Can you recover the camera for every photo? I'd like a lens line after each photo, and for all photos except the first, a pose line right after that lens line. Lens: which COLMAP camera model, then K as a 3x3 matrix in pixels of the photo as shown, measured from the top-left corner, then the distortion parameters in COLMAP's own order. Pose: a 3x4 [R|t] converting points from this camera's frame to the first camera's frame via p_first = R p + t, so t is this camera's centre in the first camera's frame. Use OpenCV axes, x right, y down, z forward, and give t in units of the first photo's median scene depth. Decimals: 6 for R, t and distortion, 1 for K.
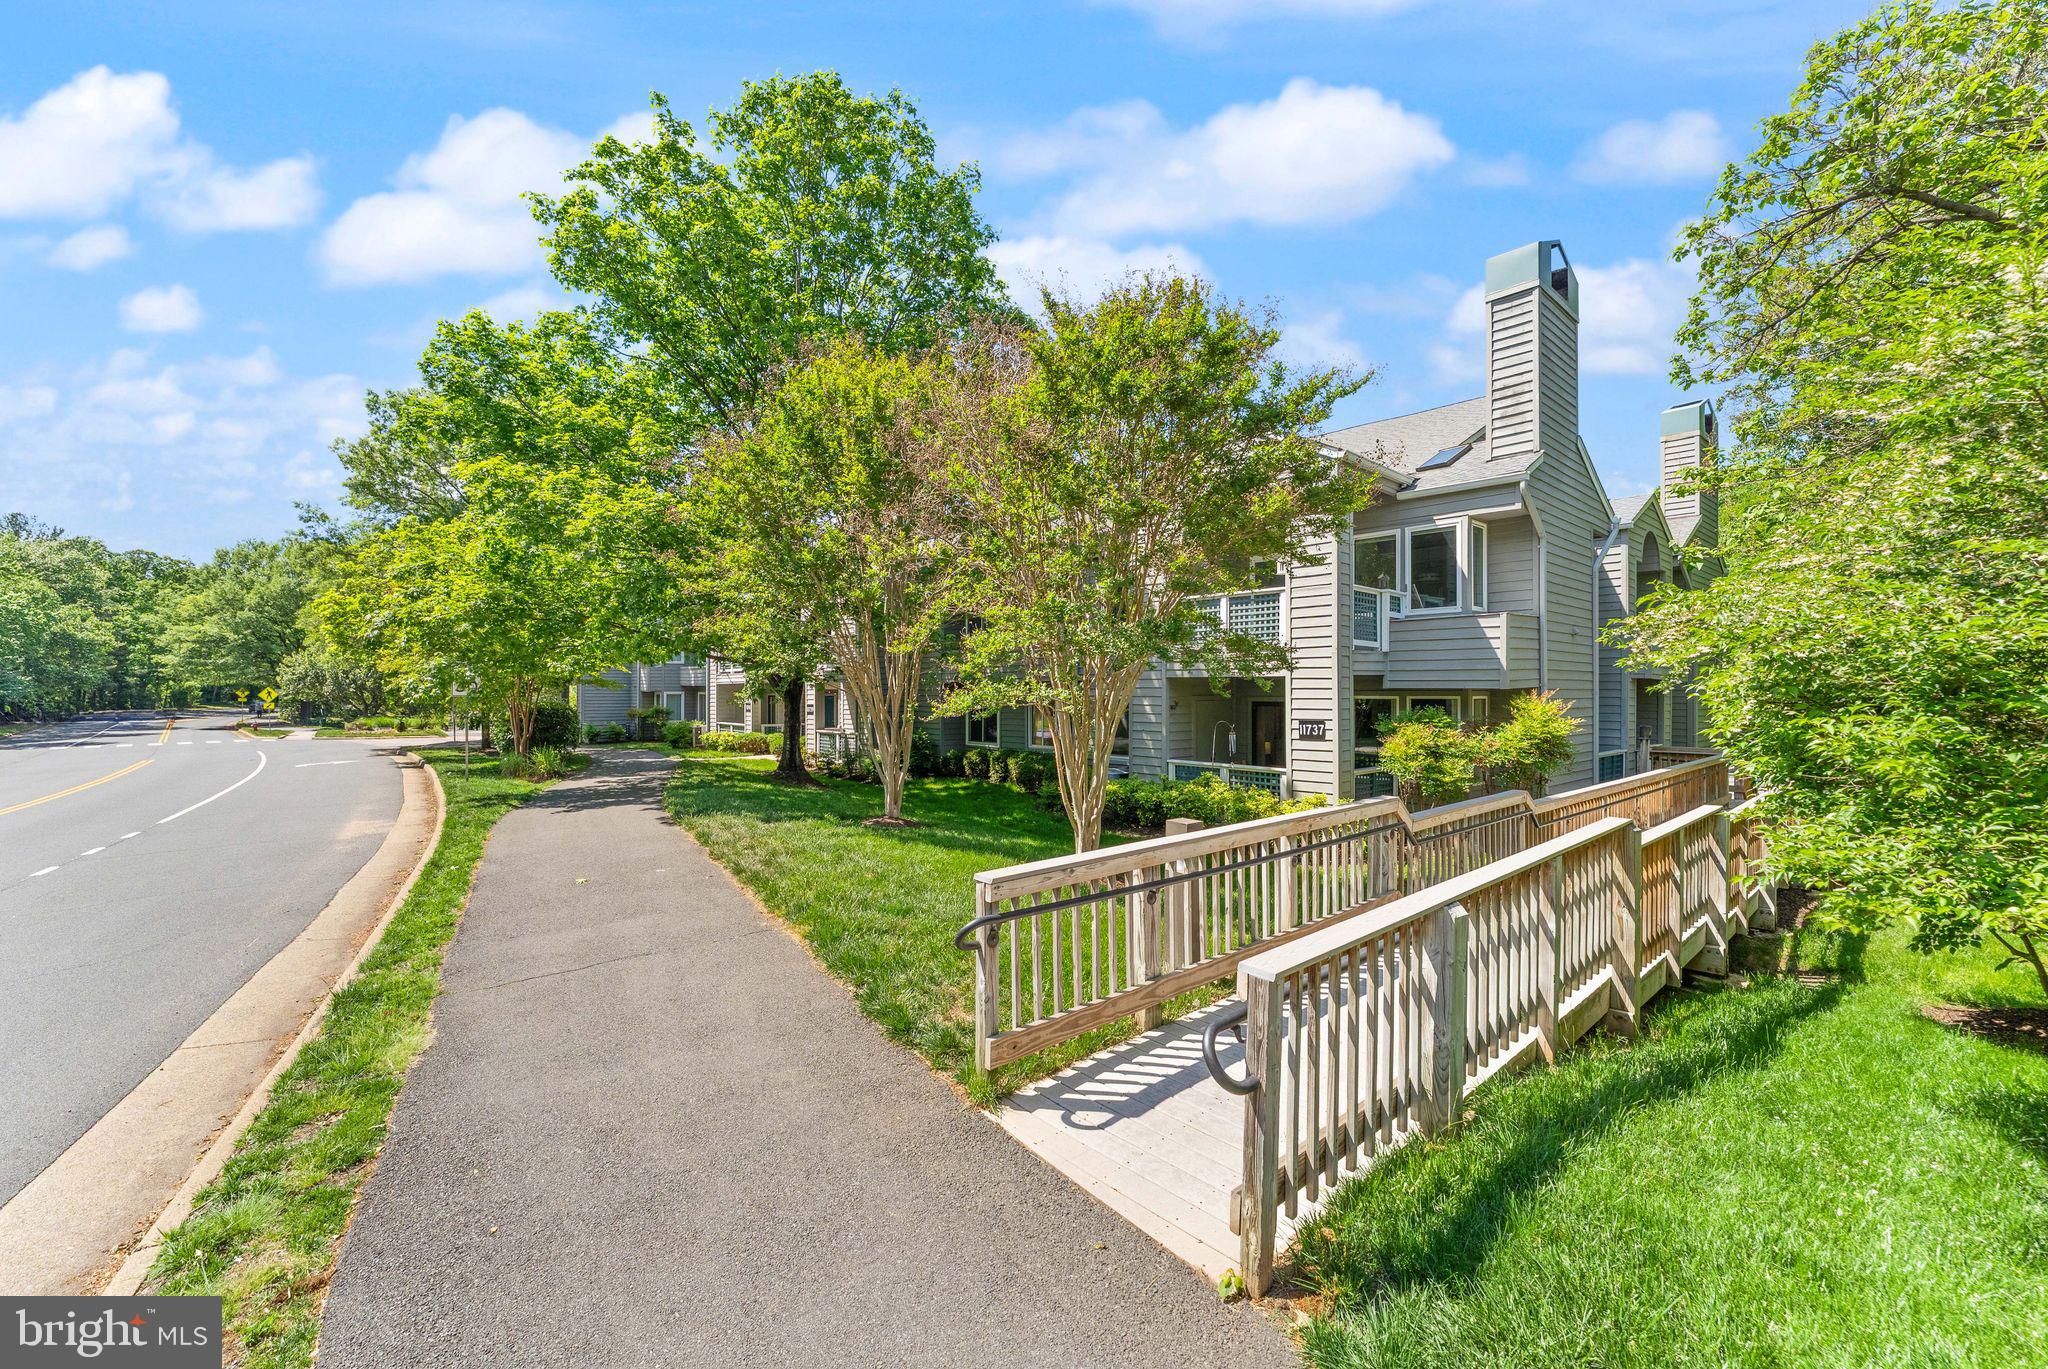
lens RADIAL K [[829.3, 0, 1040.8], [0, 829.3, 671.5], [0, 0, 1]] dist [-0.001798, -0.000364]
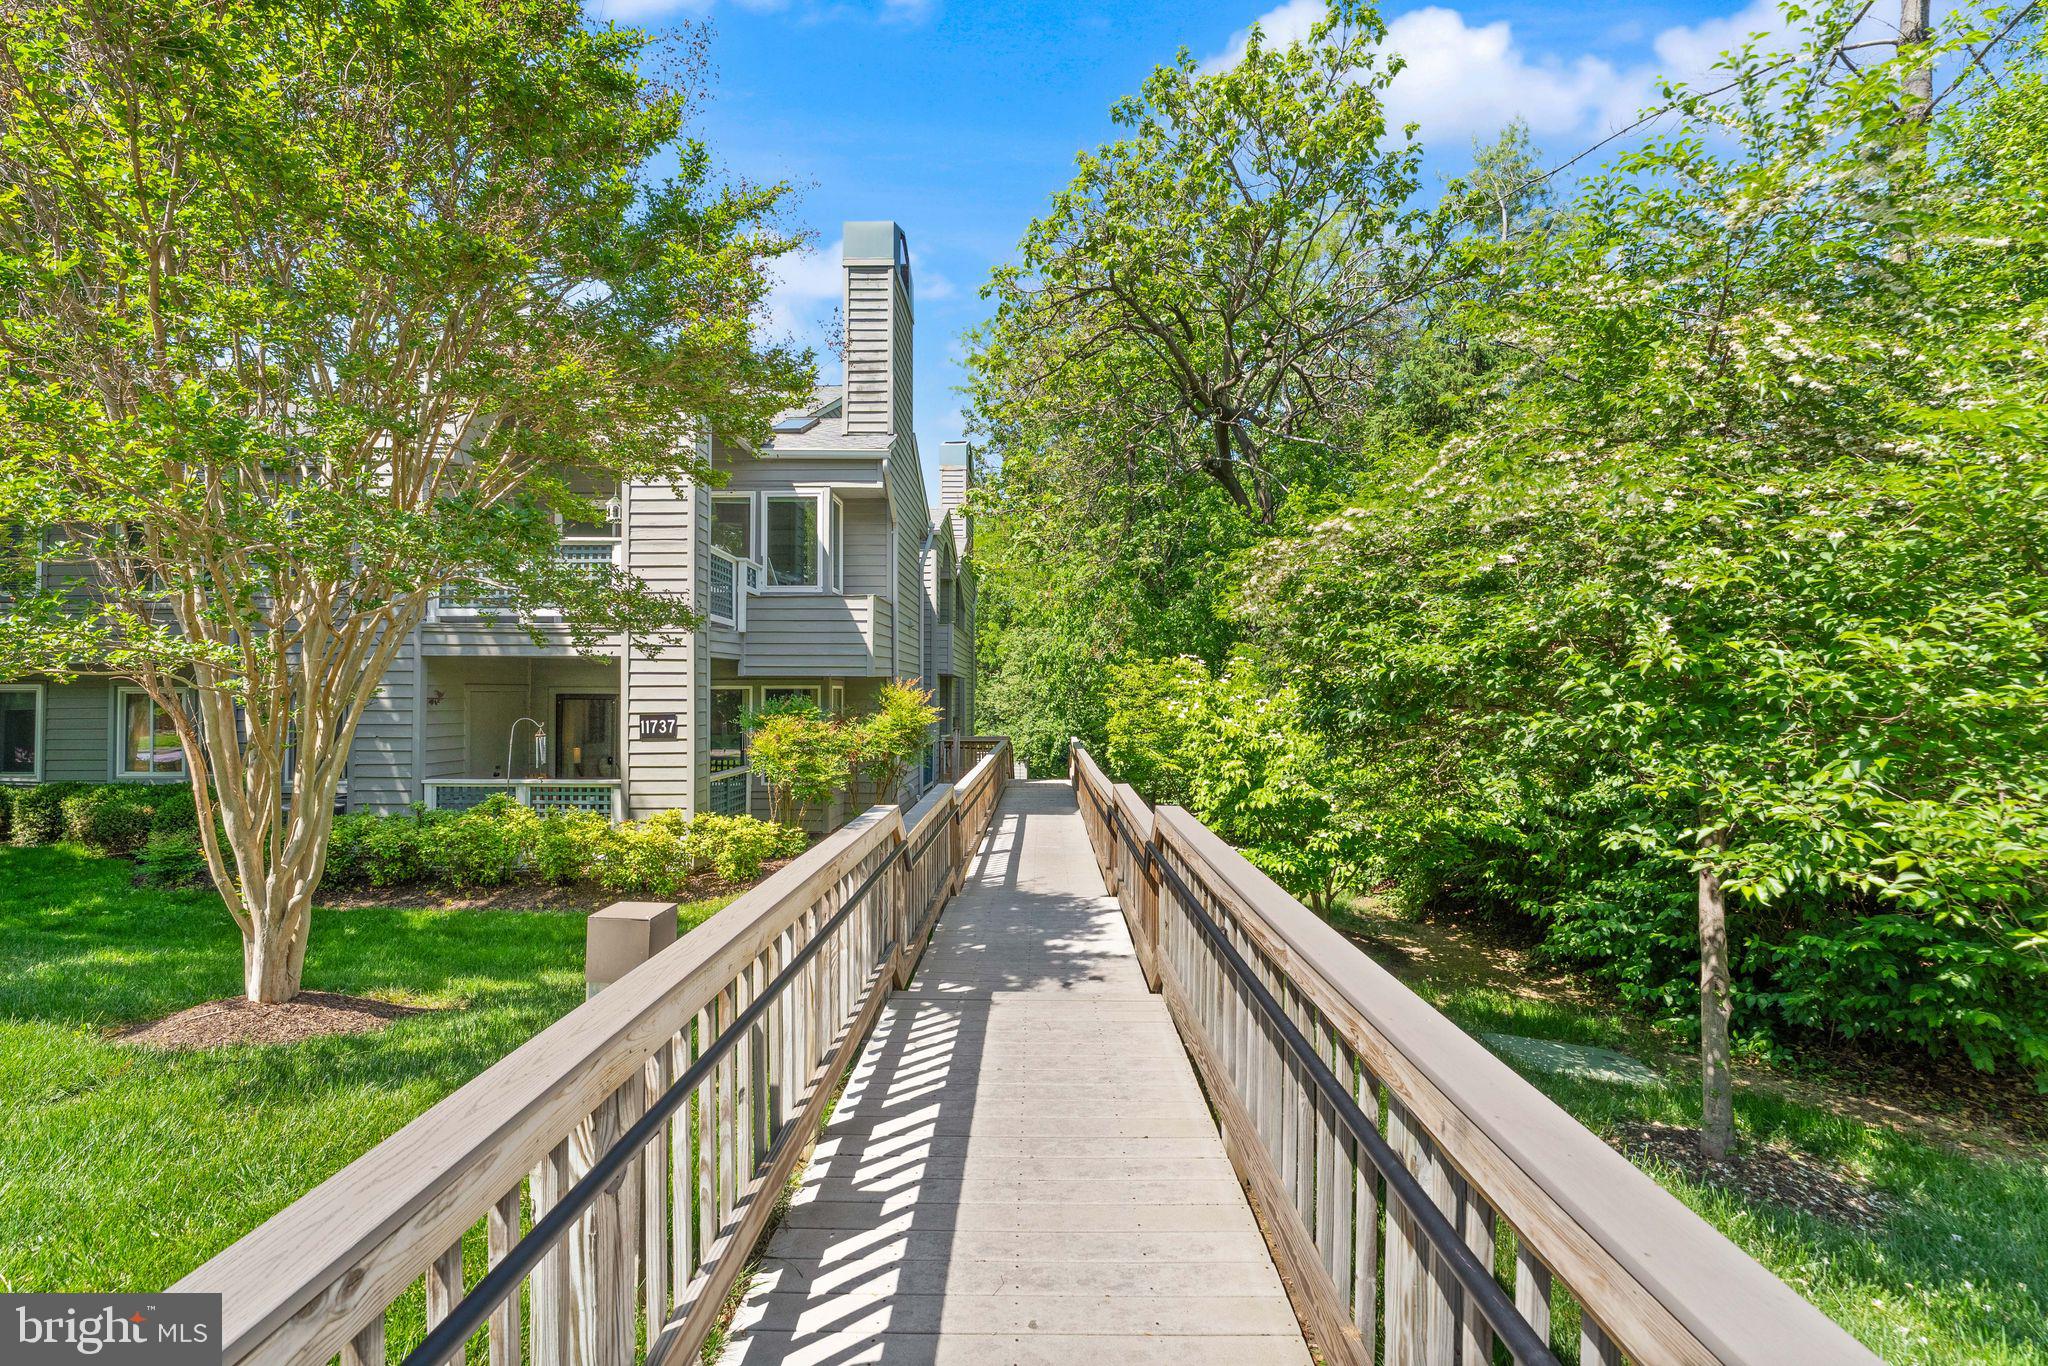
lens RADIAL K [[836.6, 0, 1024.0], [0, 836.6, 683.0], [0, 0, 1]] dist [-0.004106, -0.000282]
pose [[0.688250, 0.011470, 0.725383, -0.001094], [-0.017297, 0.999850, 0.000602, 0.022993], [-0.725268, -0.012961, 0.688345, 0.217546]]
